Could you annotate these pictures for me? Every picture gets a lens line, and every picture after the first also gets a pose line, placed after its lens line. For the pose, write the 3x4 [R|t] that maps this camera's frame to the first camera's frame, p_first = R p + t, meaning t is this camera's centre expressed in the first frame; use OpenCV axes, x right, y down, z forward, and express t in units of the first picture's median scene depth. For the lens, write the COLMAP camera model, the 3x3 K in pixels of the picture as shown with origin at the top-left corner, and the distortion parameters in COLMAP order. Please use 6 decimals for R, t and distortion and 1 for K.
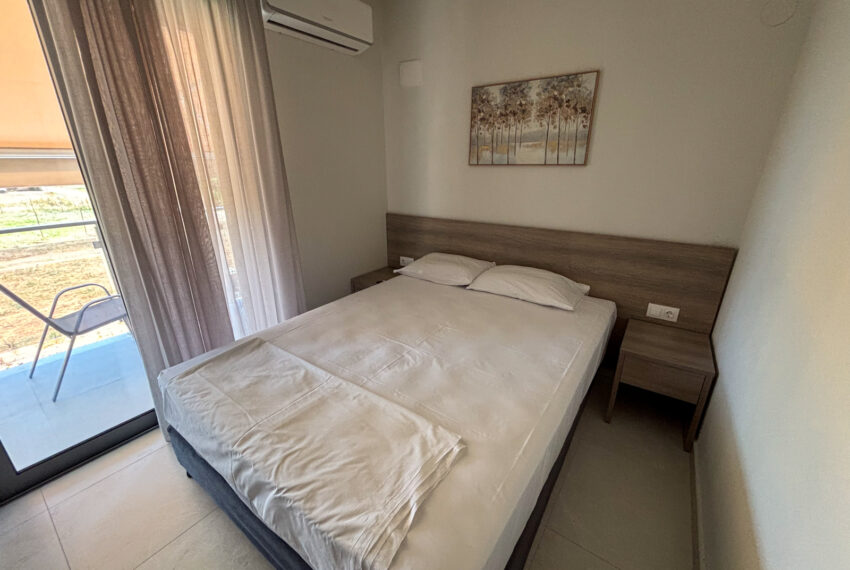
lens RADIAL K [[344.1, 0, 427.6], [0, 344.1, 285.1], [0, 0, 1]] dist [0.003686, -0.001653]
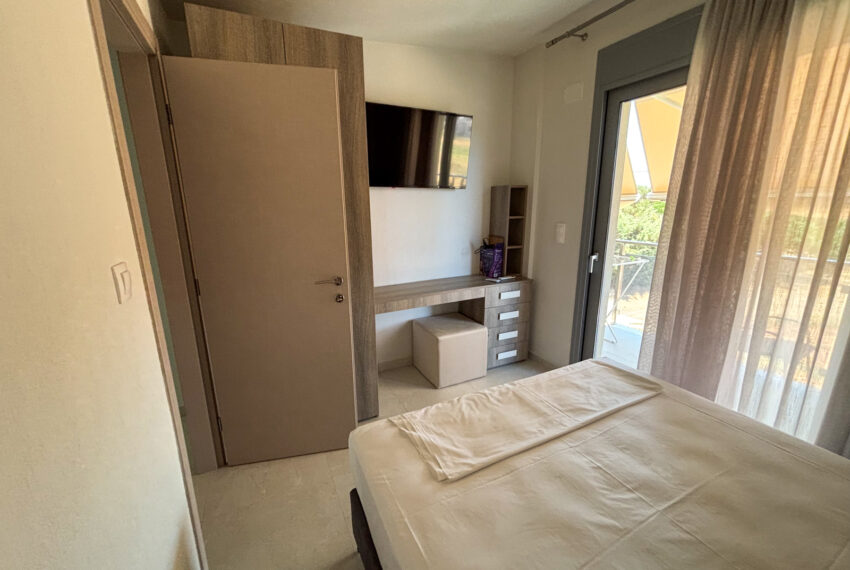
lens RADIAL K [[344.1, 0, 423.7], [0, 344.1, 286.0], [0, 0, 1]] dist [0.003686, -0.001653]
pose [[-0.476301, 0.217533, -0.851949, 0.828839], [-0.289067, 0.876319, 0.385365, -0.387848], [0.830408, 0.429820, -0.354510, 1.025076]]
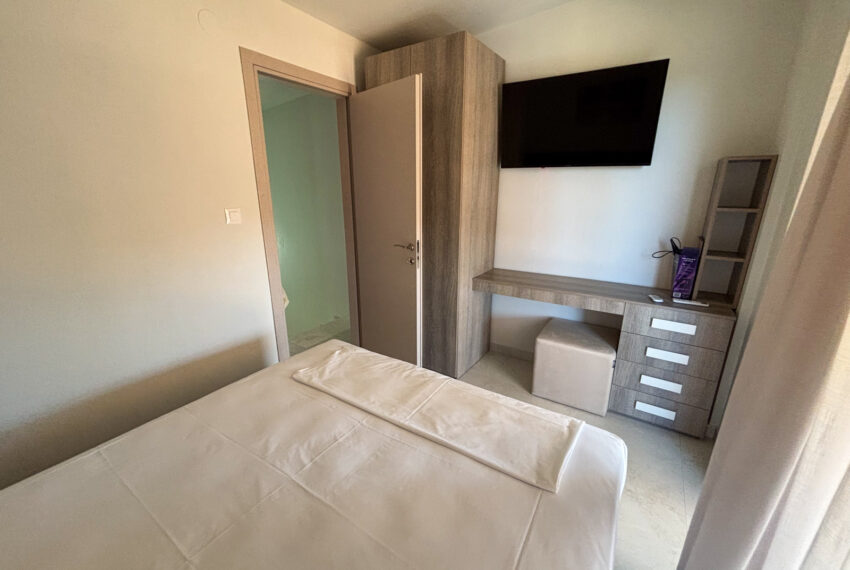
lens RADIAL K [[344.1, 0, 428.2], [0, 344.1, 285.0], [0, 0, 1]] dist [0.003686, -0.001653]
pose [[-0.998973, 0.014919, -0.042794, -0.391957], [-0.013044, 0.809645, 0.586775, -0.683655], [0.043402, 0.586731, -0.808618, 1.901890]]
